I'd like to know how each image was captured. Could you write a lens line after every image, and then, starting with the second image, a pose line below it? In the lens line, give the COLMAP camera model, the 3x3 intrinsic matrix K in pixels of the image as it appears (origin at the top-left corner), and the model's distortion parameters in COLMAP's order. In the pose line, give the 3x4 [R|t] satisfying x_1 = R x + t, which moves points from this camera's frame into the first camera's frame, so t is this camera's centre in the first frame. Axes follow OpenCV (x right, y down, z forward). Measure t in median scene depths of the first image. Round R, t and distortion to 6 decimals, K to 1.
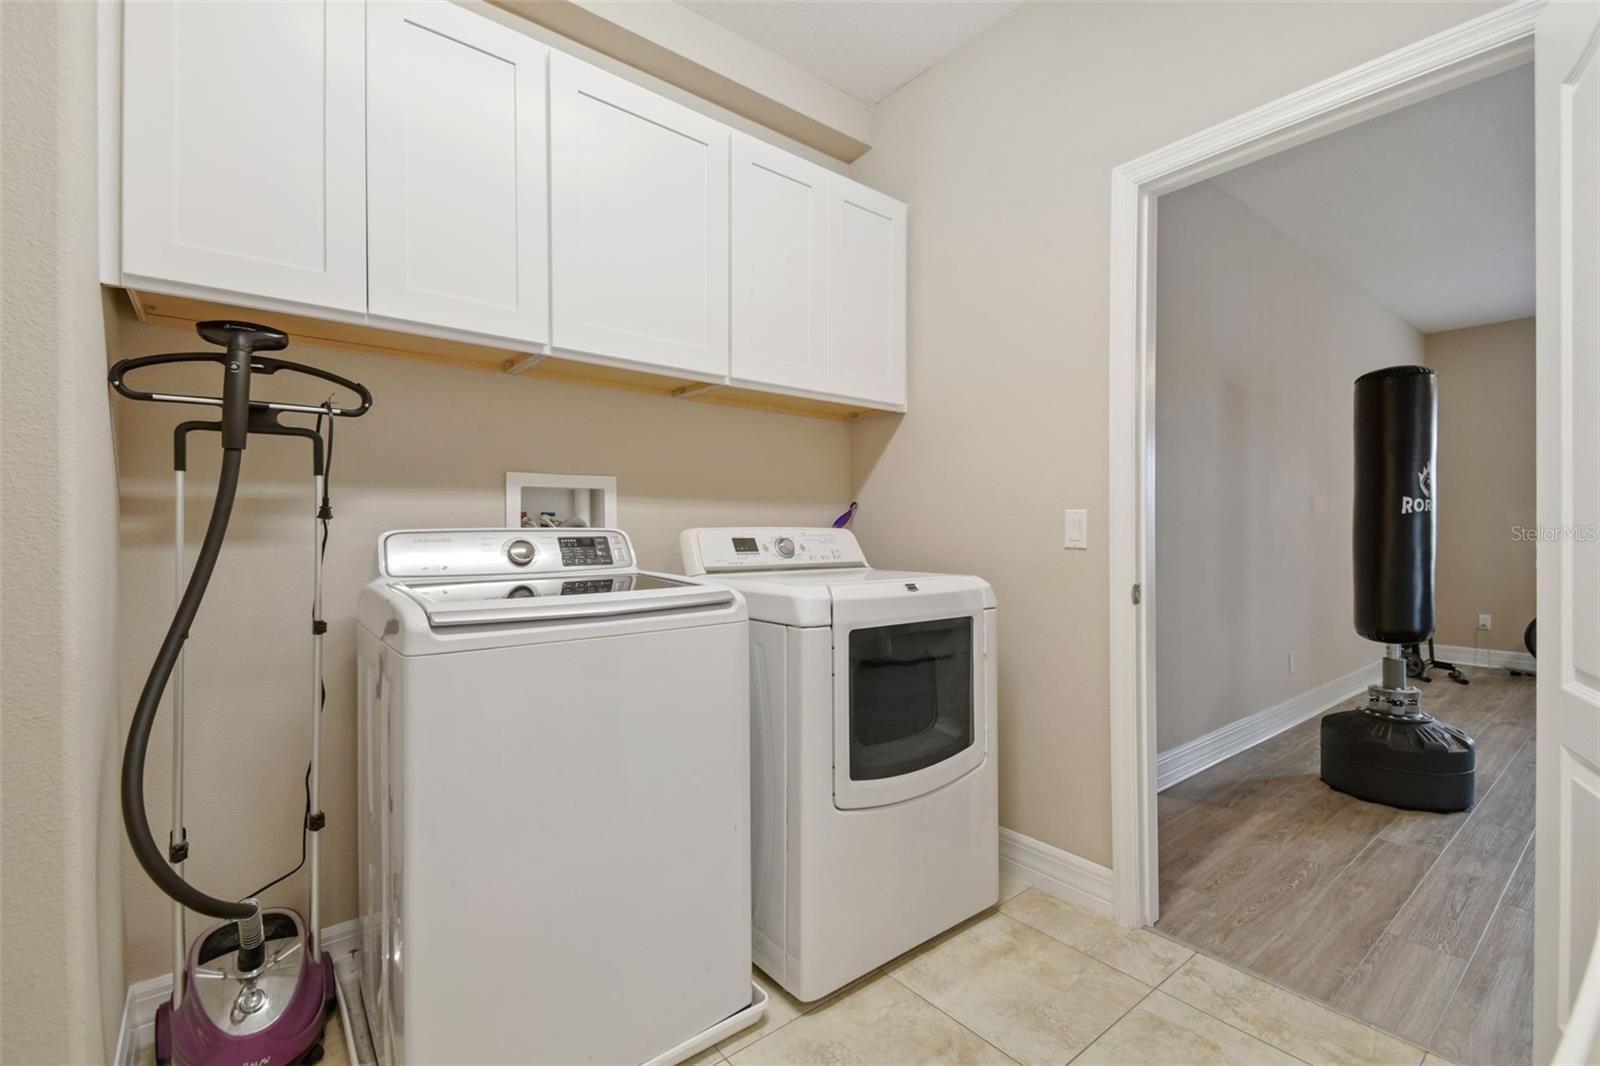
lens RADIAL K [[714.7, 0, 806.6], [0, 714.7, 525.1], [0, 0, 1]] dist [0.029415, -0.021477]
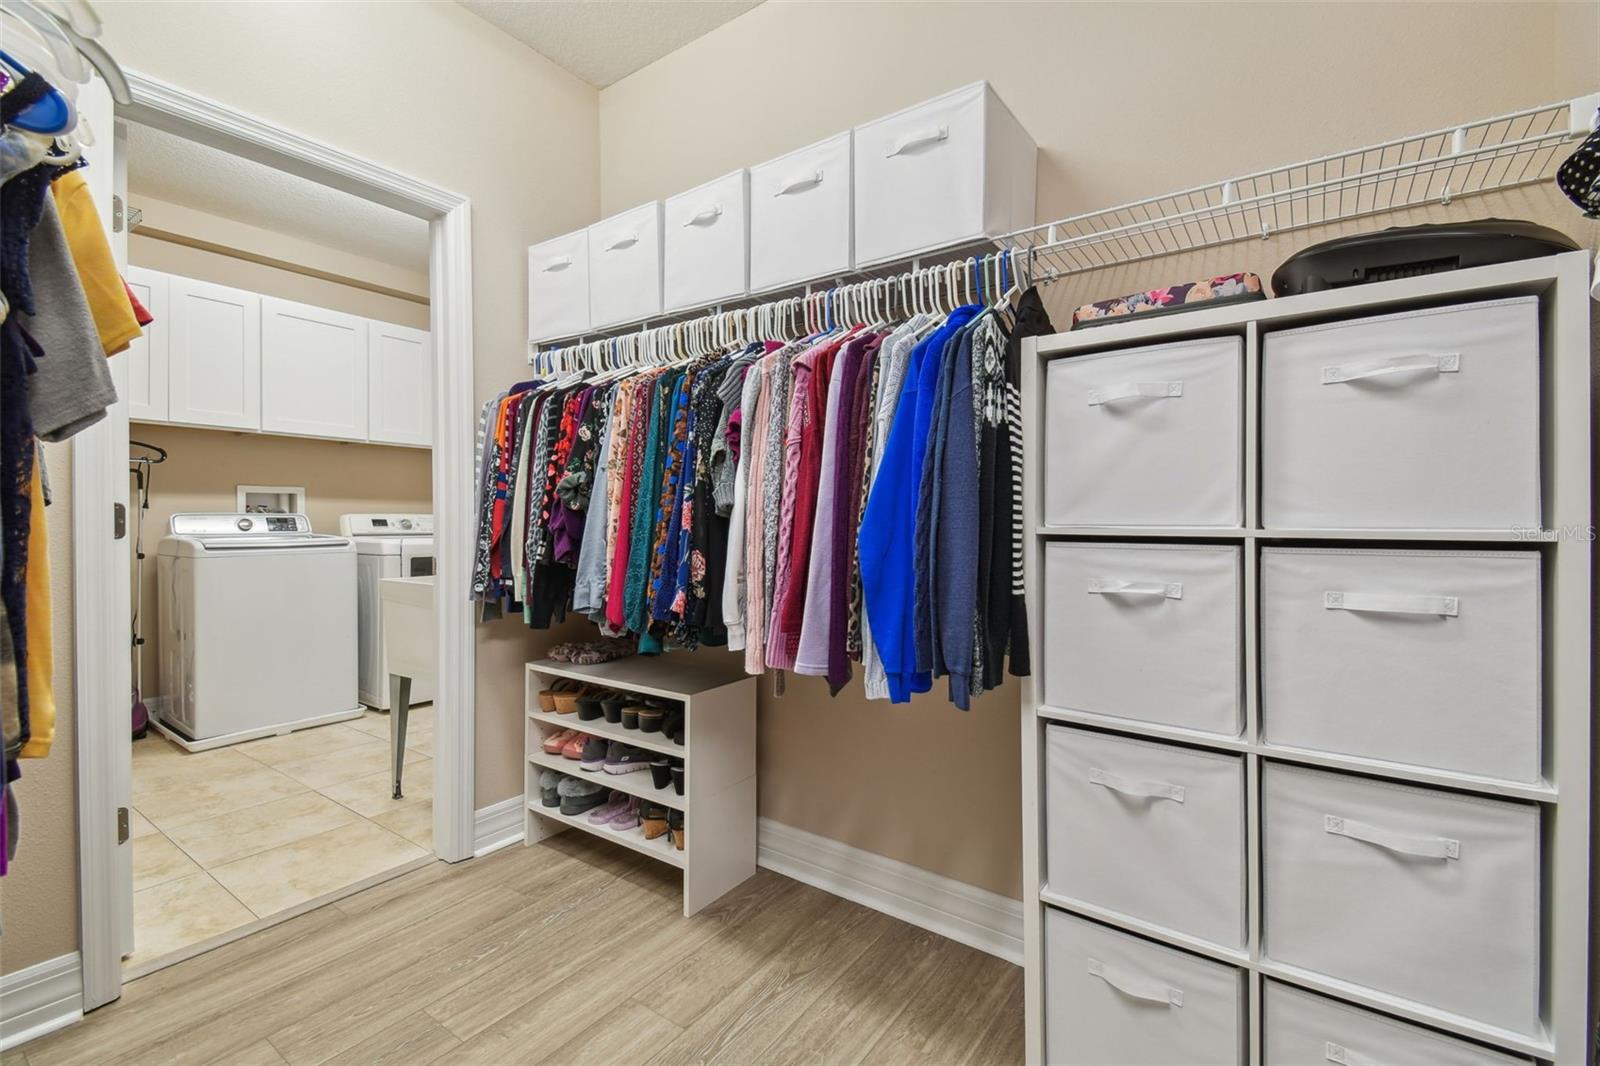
lens RADIAL K [[714.7, 0, 806.6], [0, 714.7, 525.1], [0, 0, 1]] dist [0.029415, -0.021477]
pose [[0.965836, 0.000617, 0.259153, 0.599634], [-0.002821, 0.999963, 0.008130, 0.016398], [-0.259138, -0.008583, 0.965802, -1.370401]]
